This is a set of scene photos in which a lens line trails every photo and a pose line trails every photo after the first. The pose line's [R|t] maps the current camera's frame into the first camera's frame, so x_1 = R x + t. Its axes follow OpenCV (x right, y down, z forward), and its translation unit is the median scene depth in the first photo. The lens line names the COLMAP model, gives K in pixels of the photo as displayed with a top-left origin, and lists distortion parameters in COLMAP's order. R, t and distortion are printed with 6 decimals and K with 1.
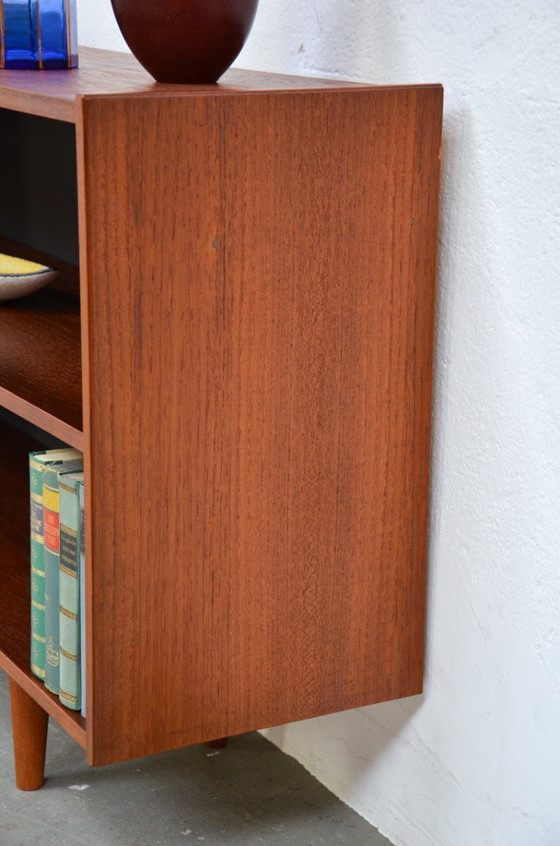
lens RADIAL K [[1739.9, 0, 280.0], [0, 1739.9, 423.0], [0, 0, 1]] dist [0.519567, 0.175597]
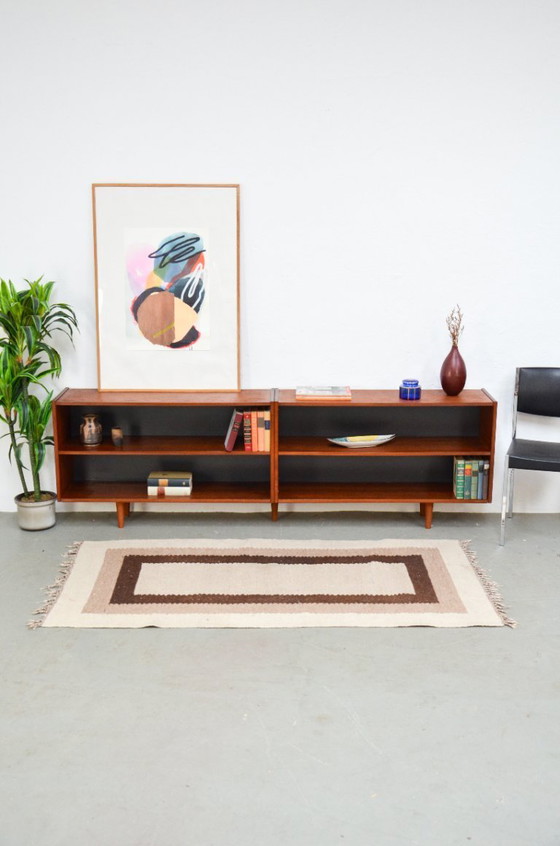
lens RADIAL K [[964.0, 0, 280.0], [0, 964.0, 423.0], [0, 0, 1]] dist [-0.004078, 0.001718]
pose [[0.495173, -0.221753, 0.840017, -3.329071], [0.223224, 0.966892, 0.123659, -0.682208], [-0.839627, 0.126280, 0.528279, -0.221970]]
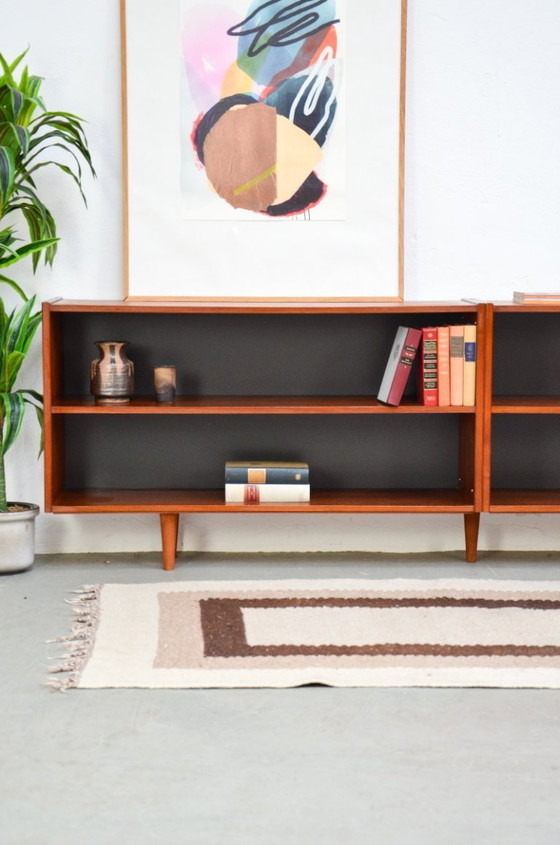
lens RADIAL K [[1661.2, 0, 280.0], [0, 1661.2, 422.5], [0, 0, 1]] dist [0.341100, 0.255437]
pose [[0.465790, -0.104639, 0.878687, -3.274995], [0.225752, 0.974178, -0.003660, -0.208044], [-0.855614, 0.200070, 0.477385, 0.510908]]
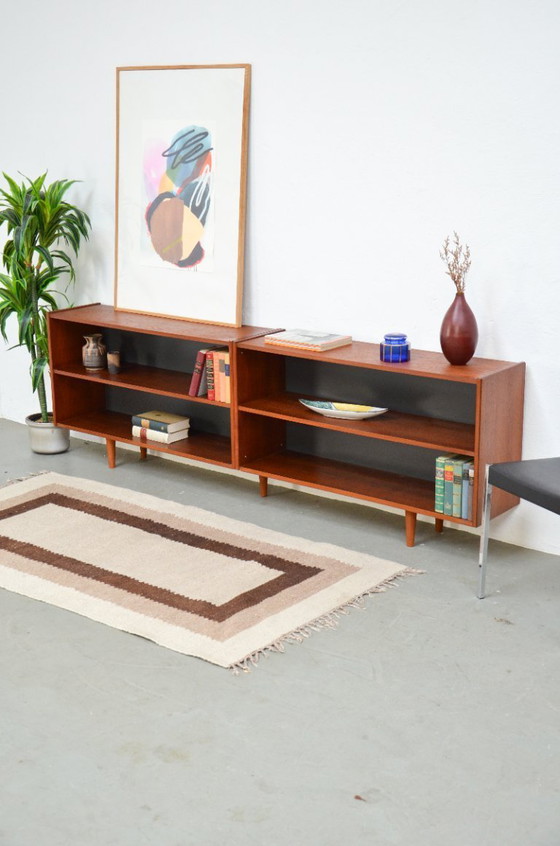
lens RADIAL K [[1166.4, 0, 280.0], [0, 1166.4, 423.0], [0, 0, 1]] dist [0.075574, 0.013975]
pose [[0.927945, -0.117677, 0.353652, -1.534425], [0.113170, 0.993012, 0.033478, -0.210540], [-0.355120, 0.008957, 0.934778, -1.502334]]
